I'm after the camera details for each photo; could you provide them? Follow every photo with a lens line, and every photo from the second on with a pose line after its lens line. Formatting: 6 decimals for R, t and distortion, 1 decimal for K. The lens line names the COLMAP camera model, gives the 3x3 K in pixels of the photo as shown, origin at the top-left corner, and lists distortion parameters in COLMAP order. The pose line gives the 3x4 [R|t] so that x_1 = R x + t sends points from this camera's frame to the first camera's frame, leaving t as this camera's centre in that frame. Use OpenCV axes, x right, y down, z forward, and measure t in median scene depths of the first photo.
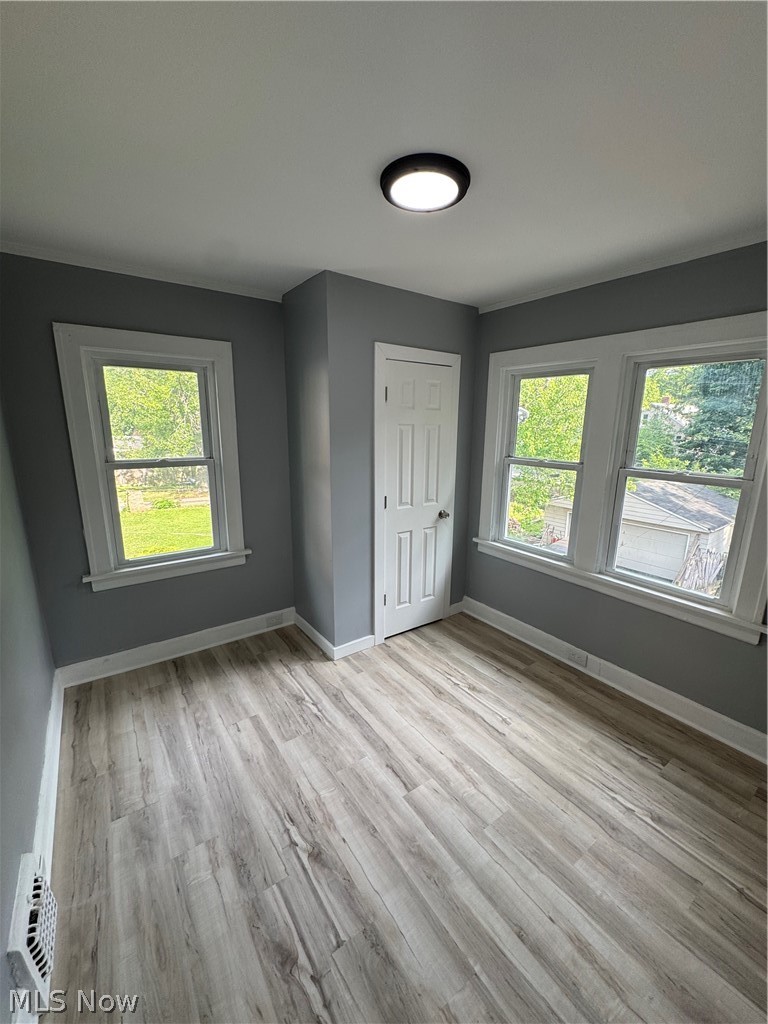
lens RADIAL K [[410.4, 0, 384.9], [0, 410.4, 511.7], [0, 0, 1]] dist [-0.005346, 0.000523]
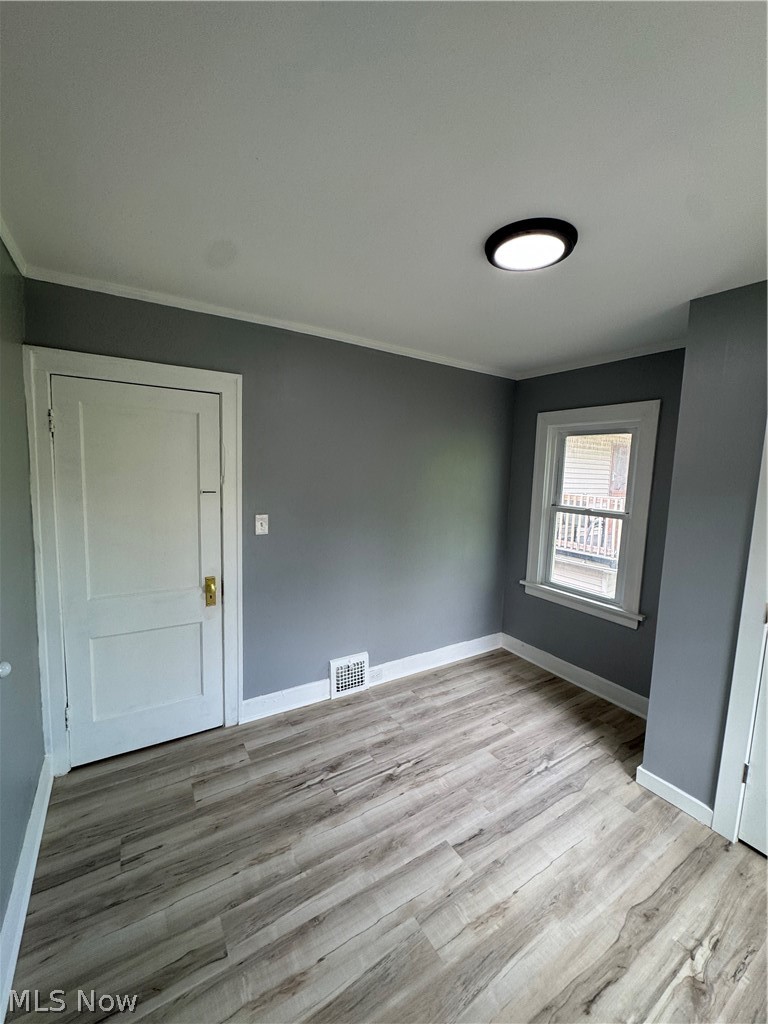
lens RADIAL K [[410.4, 0, 384.9], [0, 410.4, 511.7], [0, 0, 1]] dist [-0.005346, 0.000523]
pose [[-0.049402, 0.095472, -0.994205, 0.923362], [-0.246864, 0.963369, 0.104778, -0.137337], [0.967790, 0.250610, -0.024024, 0.648630]]
